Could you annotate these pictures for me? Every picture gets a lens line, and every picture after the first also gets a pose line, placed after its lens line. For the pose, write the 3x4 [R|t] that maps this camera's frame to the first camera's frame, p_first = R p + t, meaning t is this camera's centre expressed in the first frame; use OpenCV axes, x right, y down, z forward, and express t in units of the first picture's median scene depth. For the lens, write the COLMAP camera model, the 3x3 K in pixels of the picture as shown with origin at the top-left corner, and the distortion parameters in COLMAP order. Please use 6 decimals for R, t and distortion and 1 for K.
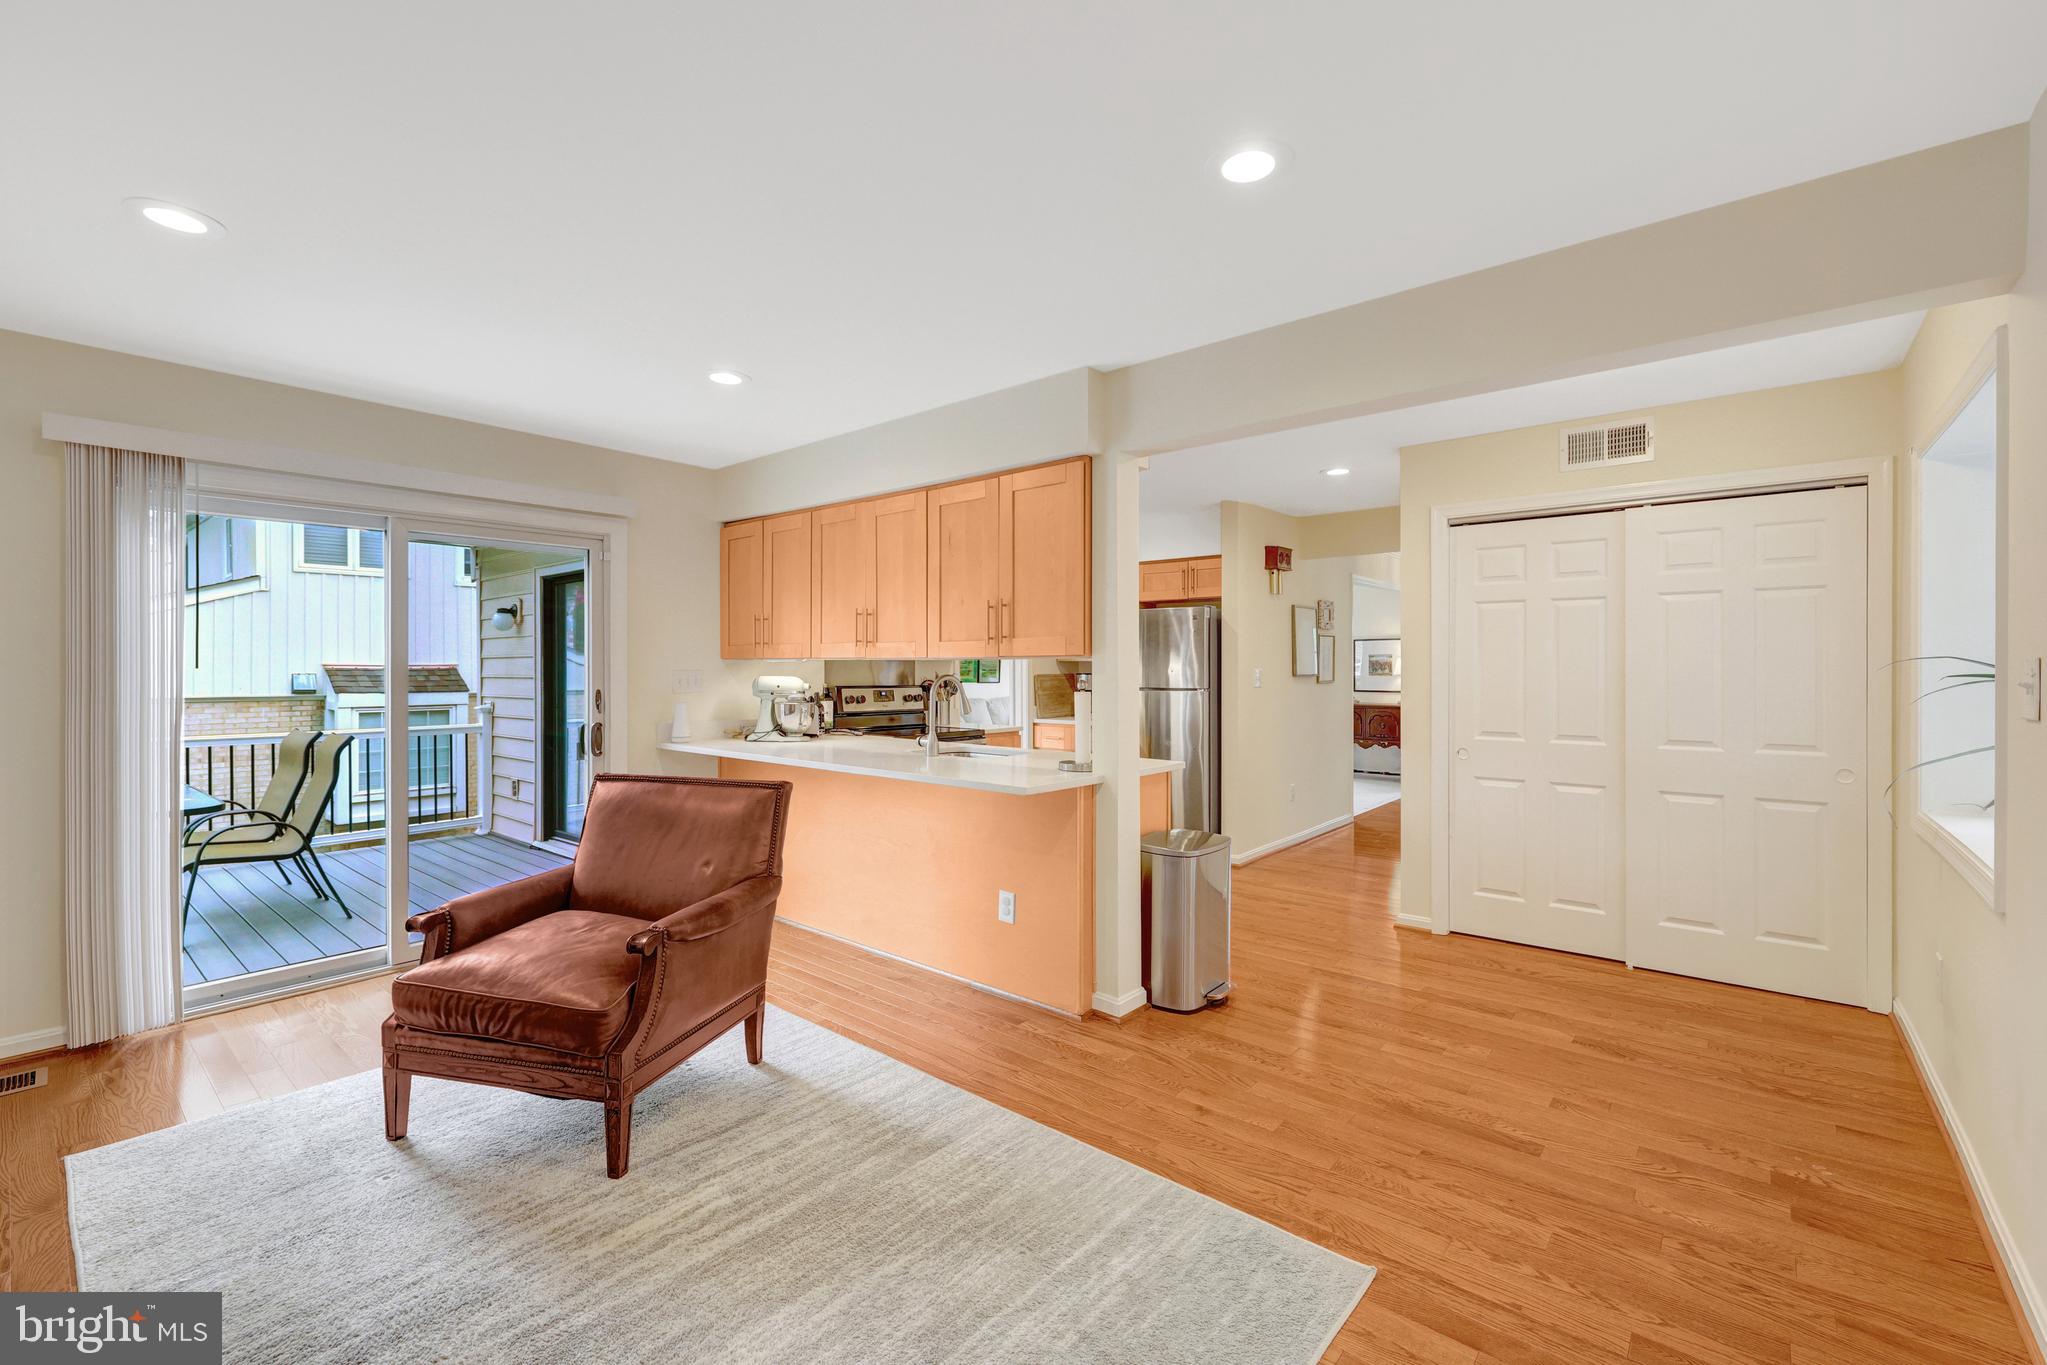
lens RADIAL K [[873.5, 0, 1023.5], [0, 873.5, 650.4], [0, 0, 1]] dist [-0.001084, -0.000494]
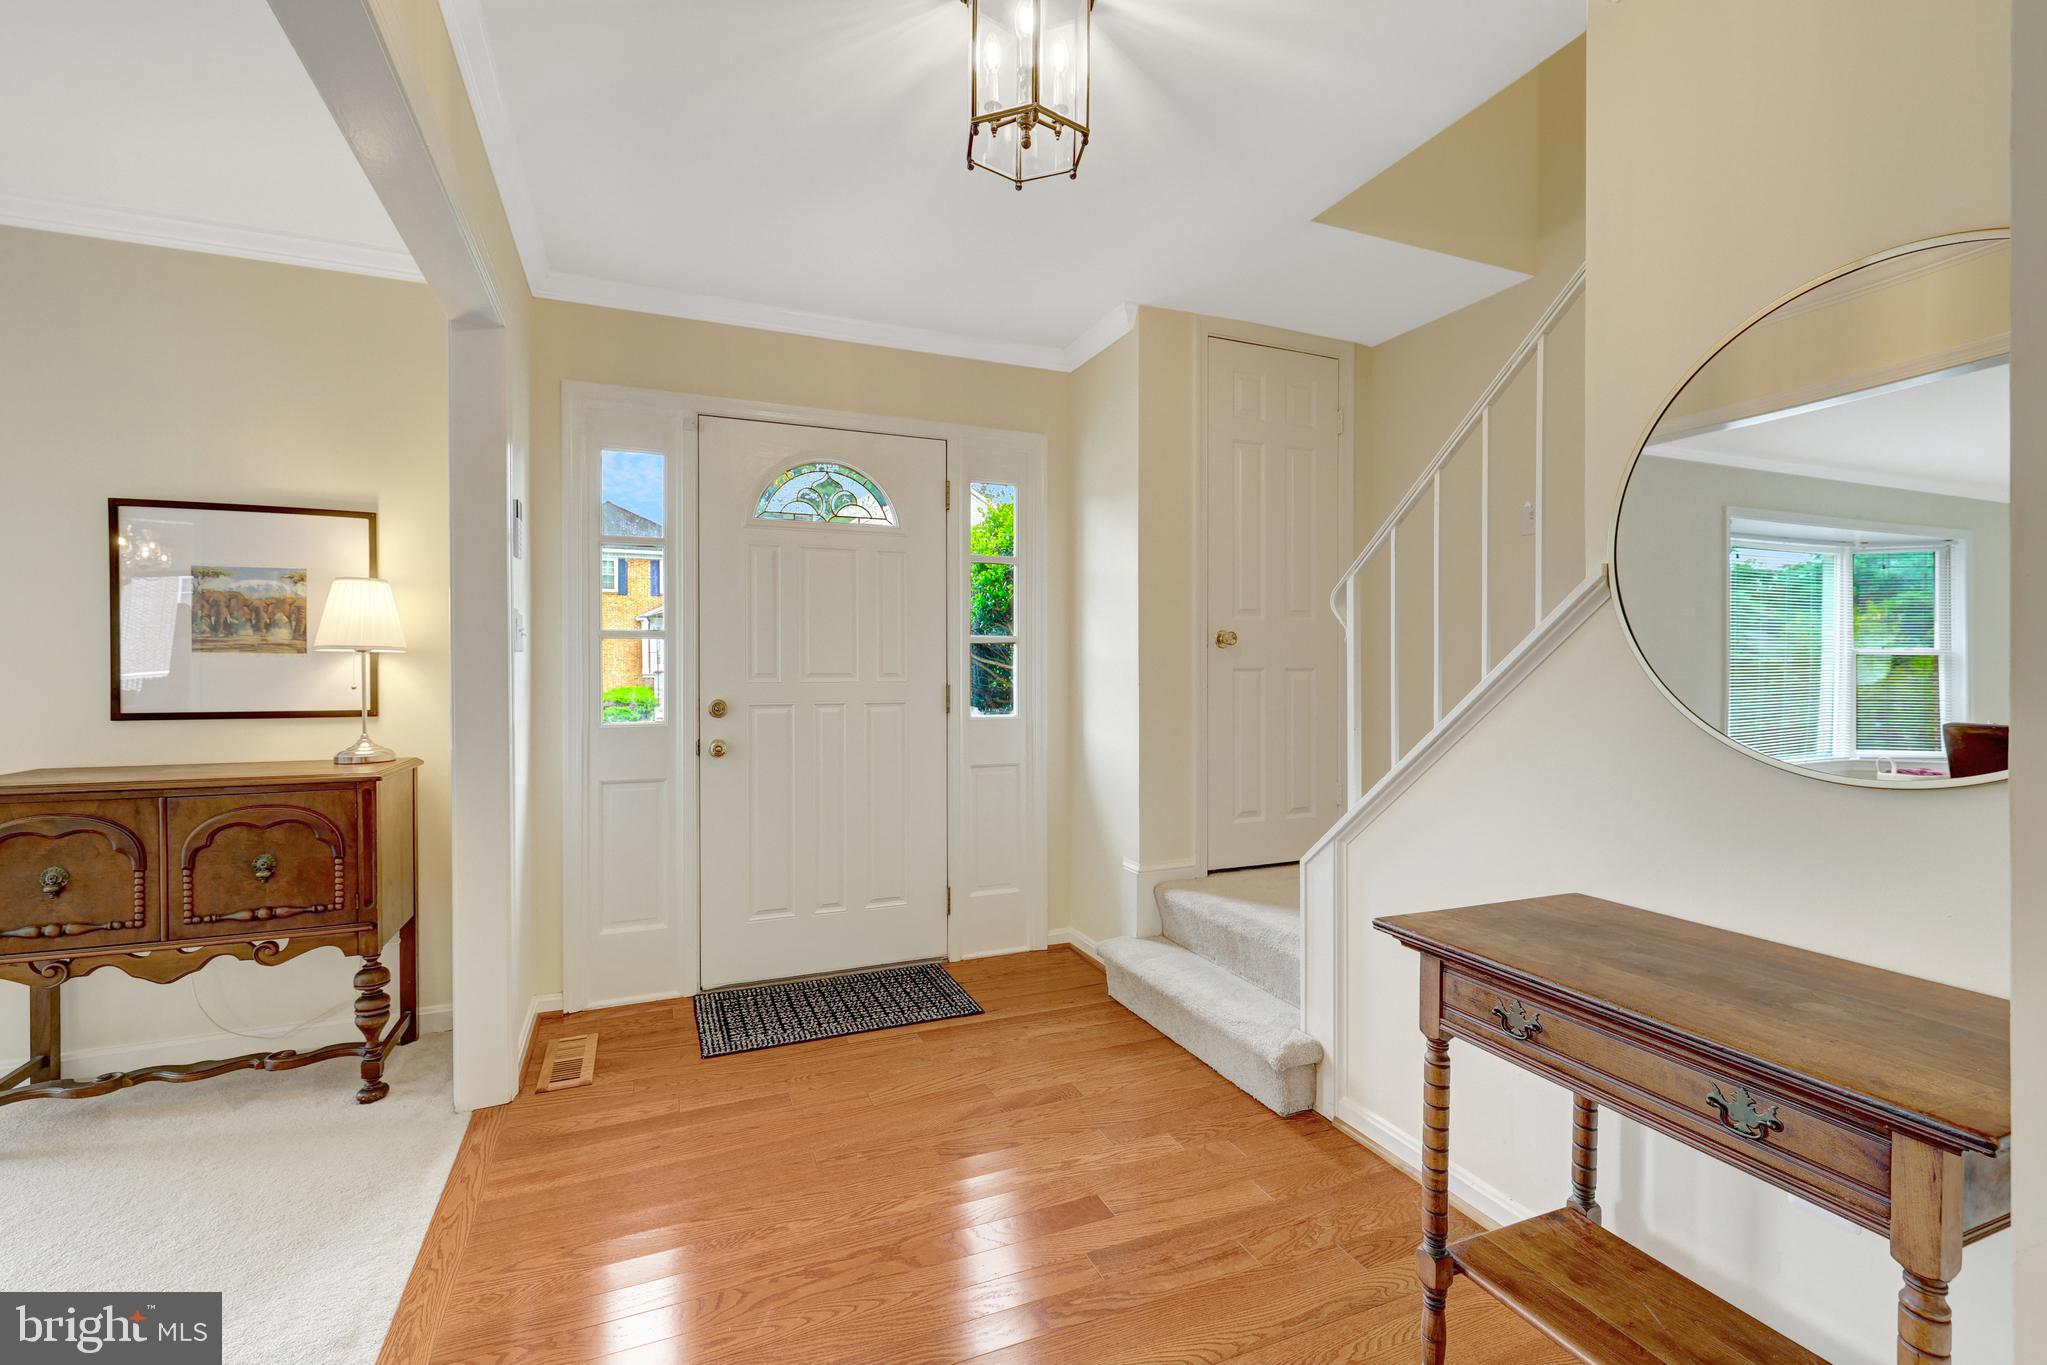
lens RADIAL K [[887.7, 0, 1022.2], [0, 887.7, 679.1], [0, 0, 1]] dist [-0.001911, 0.000173]
pose [[0.451991, -0.008775, 0.891979, 1.195656], [-0.016912, 0.999688, 0.018404, 0.120835], [-0.891862, -0.023404, 0.451701, 2.919179]]
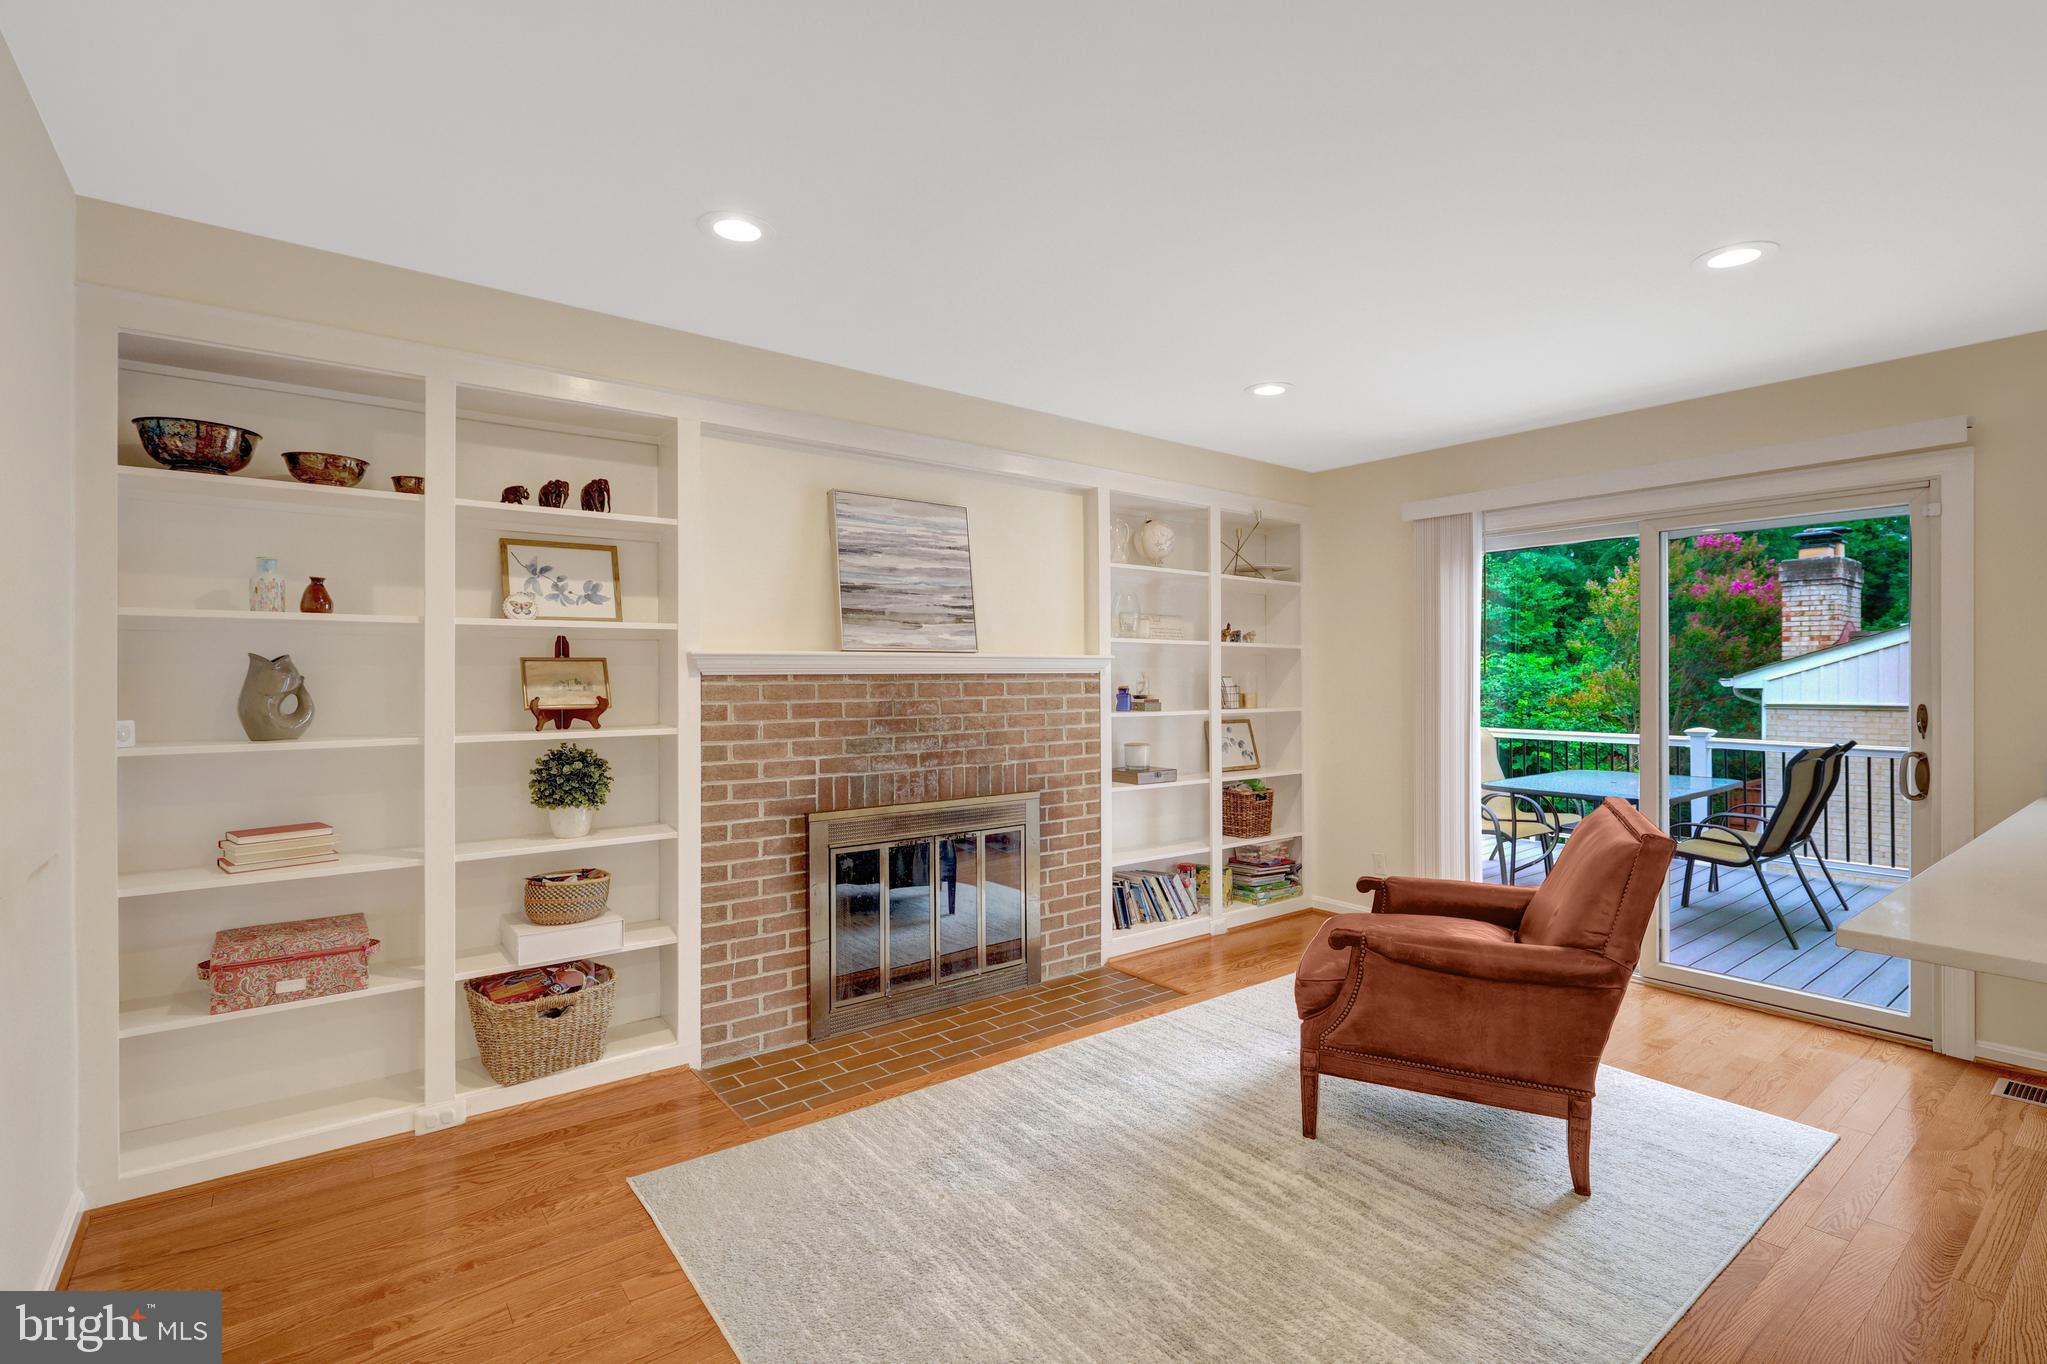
lens RADIAL K [[937.8, 0, 1023.7], [0, 937.8, 683.7], [0, 0, 1]] dist [0.004553, 0.000912]
pose [[-0.212085, 0.005694, -0.977235, 0.721359], [0.020781, 0.999783, 0.001315, 0.022489], [0.977030, -0.020029, -0.212158, 0.860646]]
